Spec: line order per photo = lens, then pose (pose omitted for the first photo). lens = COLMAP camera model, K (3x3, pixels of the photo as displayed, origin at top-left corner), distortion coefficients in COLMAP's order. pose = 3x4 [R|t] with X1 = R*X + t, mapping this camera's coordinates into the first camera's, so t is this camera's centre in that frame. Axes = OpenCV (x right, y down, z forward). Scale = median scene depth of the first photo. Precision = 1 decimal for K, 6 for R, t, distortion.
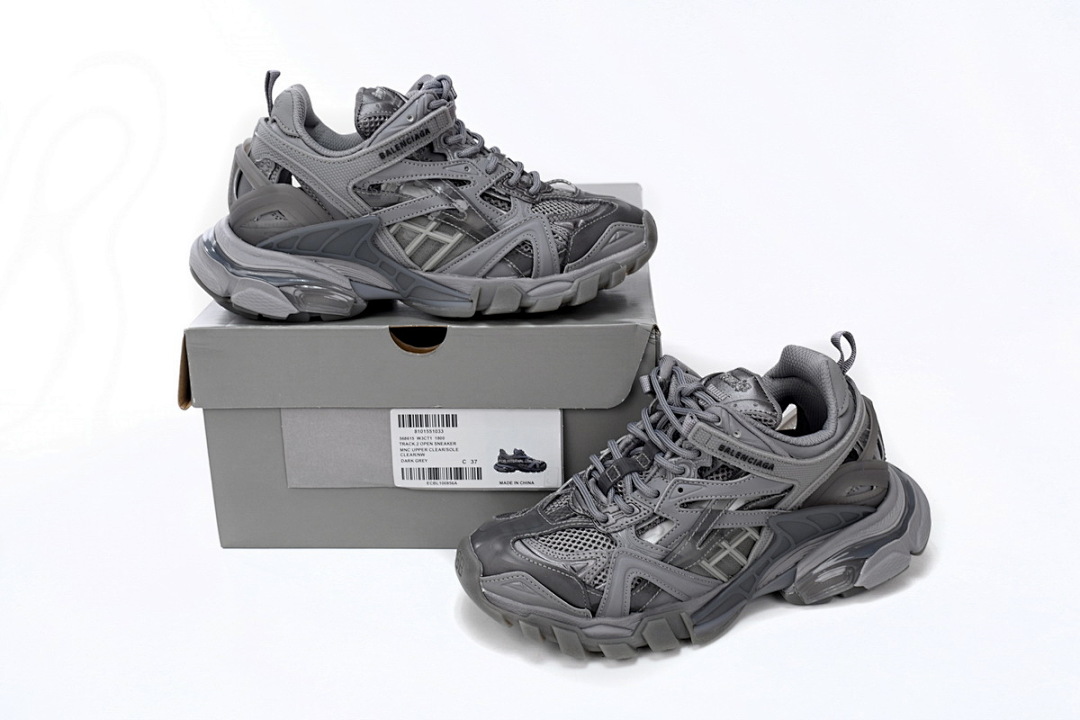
lens RADIAL K [[1265.2, 0, 535.7], [0, 1265.2, 364.5], [0, 0, 1]] dist [-0.021269, 0.000000]
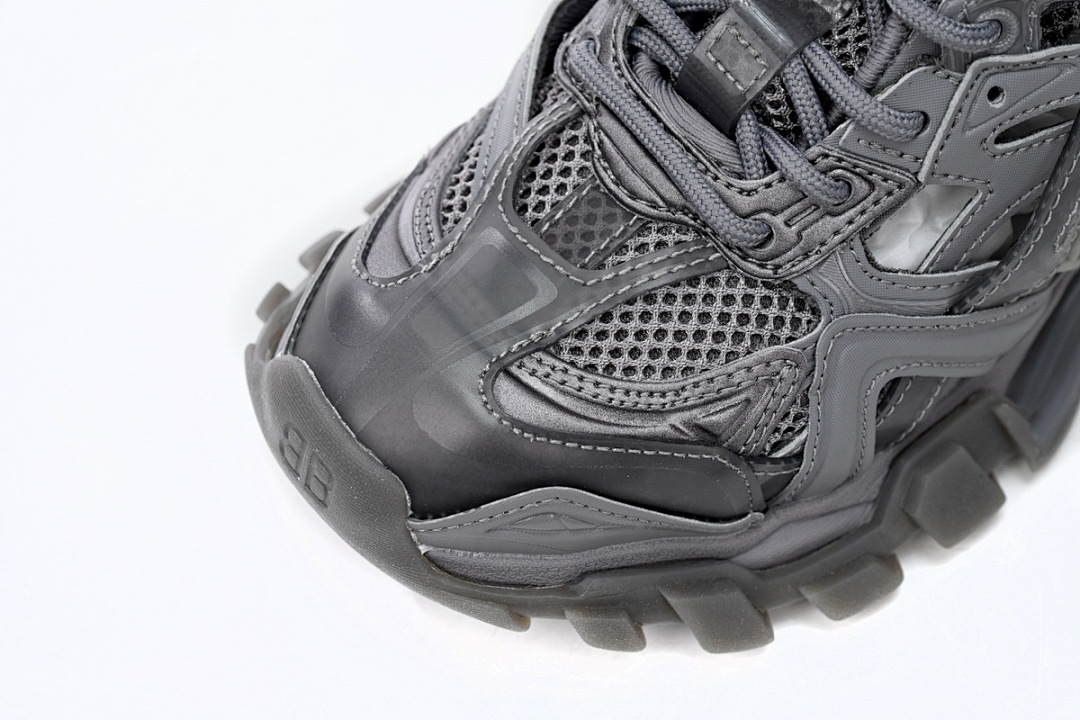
lens RADIAL K [[2447.1, 0, 539.6], [0, 2447.1, 357.5], [0, 0, 1]] dist [-0.025863, 0.000000]
pose [[0.927167, -0.304284, 0.218568, -0.130347], [0.124237, 0.800101, 0.586860, -0.202770], [-0.353449, -0.516963, 0.779631, 0.549952]]
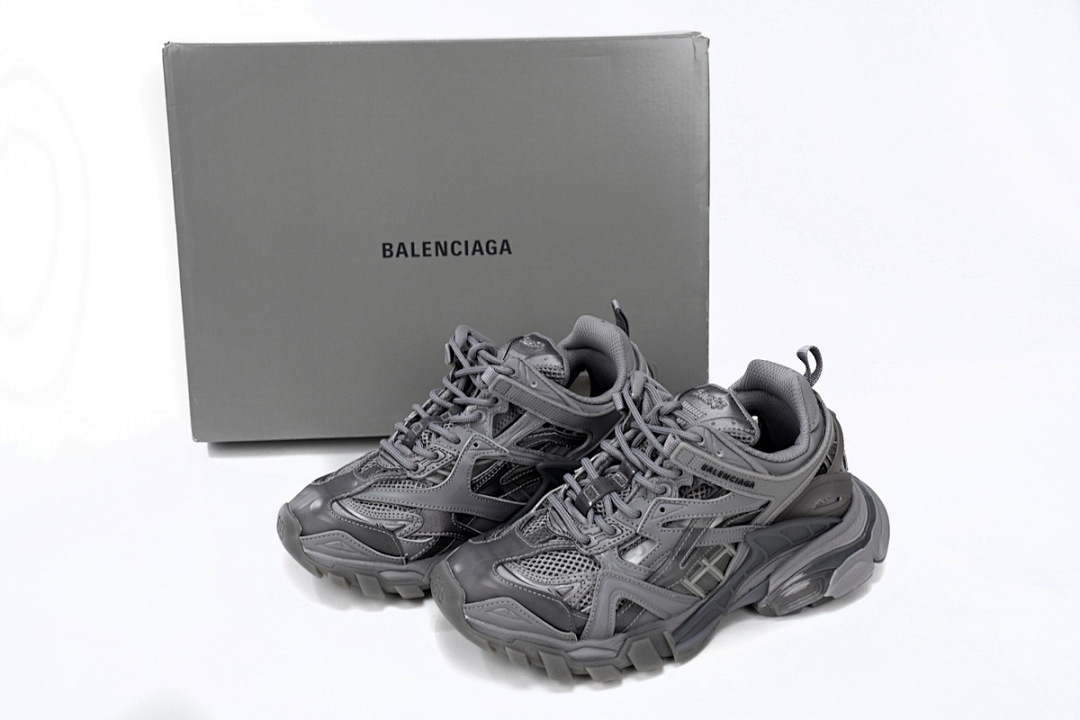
lens RADIAL K [[1265.2, 0, 541.3], [0, 1265.2, 360.4], [0, 0, 1]] dist [-0.021269, 0.000000]
pose [[0.991873, -0.013982, 0.126460, -0.104667], [0.011477, 0.999724, 0.020518, -0.040222], [-0.126712, -0.018900, 0.991759, 0.022010]]
